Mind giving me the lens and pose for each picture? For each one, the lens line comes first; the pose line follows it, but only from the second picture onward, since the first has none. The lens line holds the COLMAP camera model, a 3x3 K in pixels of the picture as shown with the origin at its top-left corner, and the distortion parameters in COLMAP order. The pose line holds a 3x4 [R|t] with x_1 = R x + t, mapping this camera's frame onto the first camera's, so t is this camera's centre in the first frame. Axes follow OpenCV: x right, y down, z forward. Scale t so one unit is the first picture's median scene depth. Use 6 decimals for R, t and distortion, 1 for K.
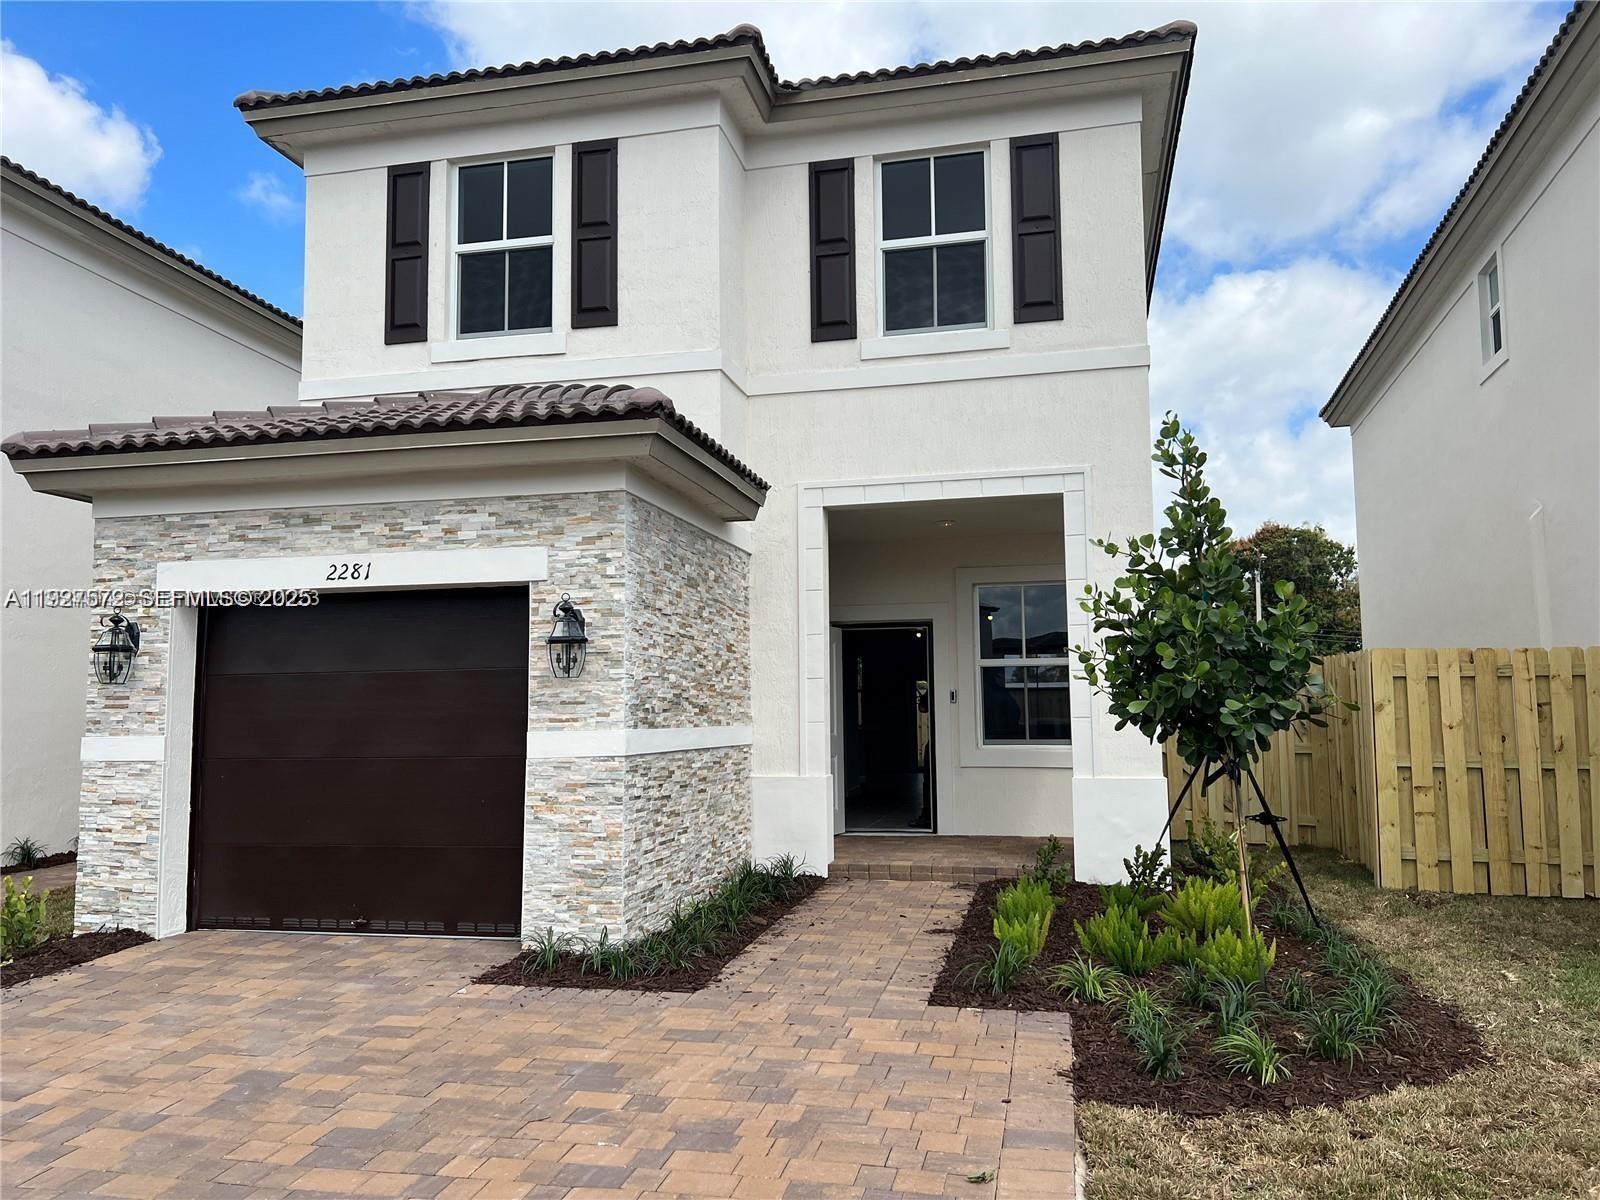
lens RADIAL K [[1214.7, 0, 800.0], [0, 1214.7, 600.0], [0, 0, 1]] dist [0.062911, -0.084511]
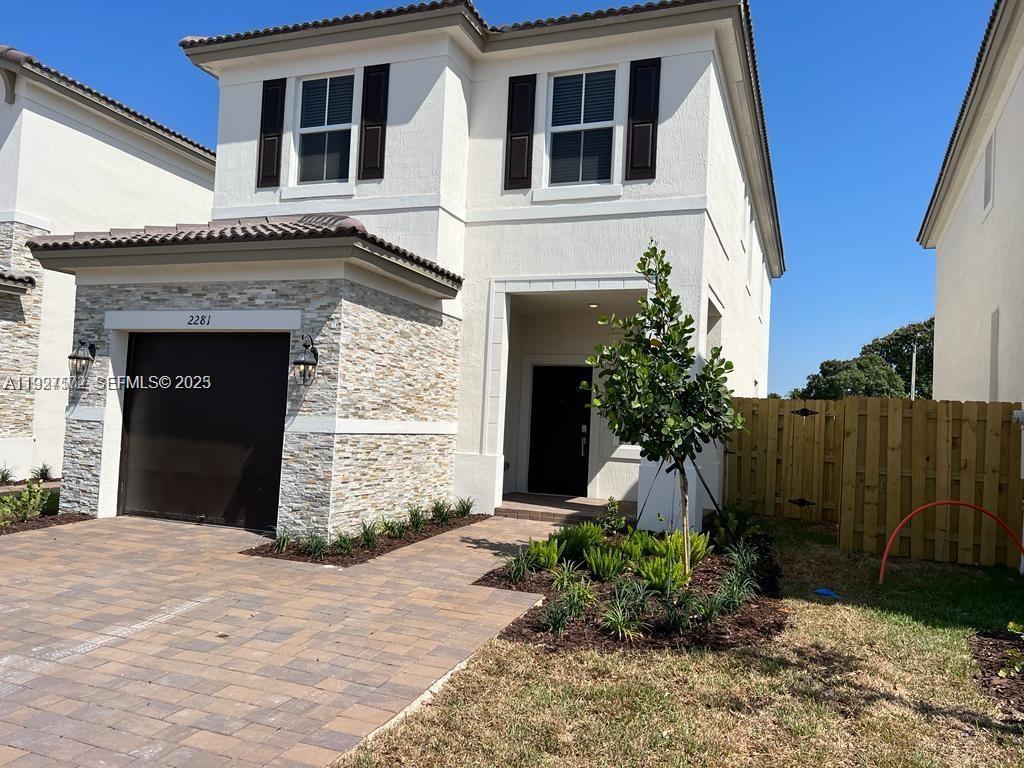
lens RADIAL K [[786.5, 0, 512.0], [0, 786.5, 384.0], [0, 0, 1]] dist [0.032535, -0.010175]
pose [[0.988134, 0.050571, -0.145032, 0.219428], [-0.044029, 0.997878, 0.047973, -0.005301], [0.147151, -0.041018, 0.988263, -0.055541]]
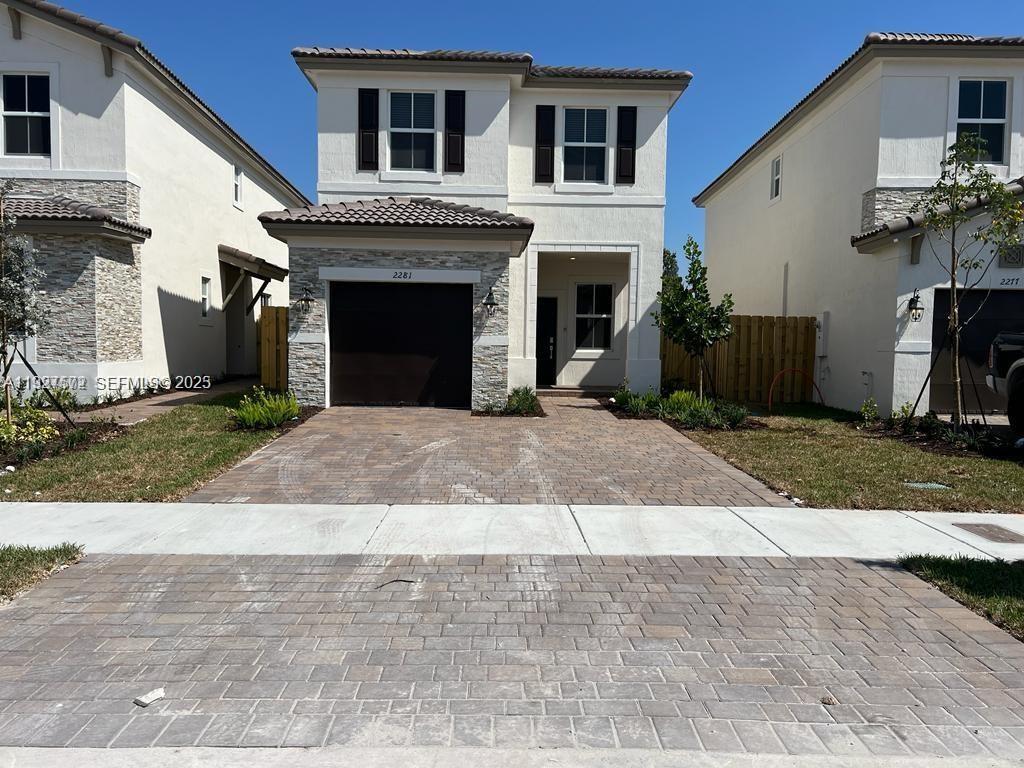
lens RADIAL K [[777.4, 0, 512.0], [0, 777.4, 384.0], [0, 0, 1]] dist [0.062911, -0.084511]
pose [[0.970280, 0.013411, 0.241614, -0.487501], [-0.049585, 0.988296, 0.144267, -0.041170], [-0.236851, -0.151960, 0.959588, -0.669341]]
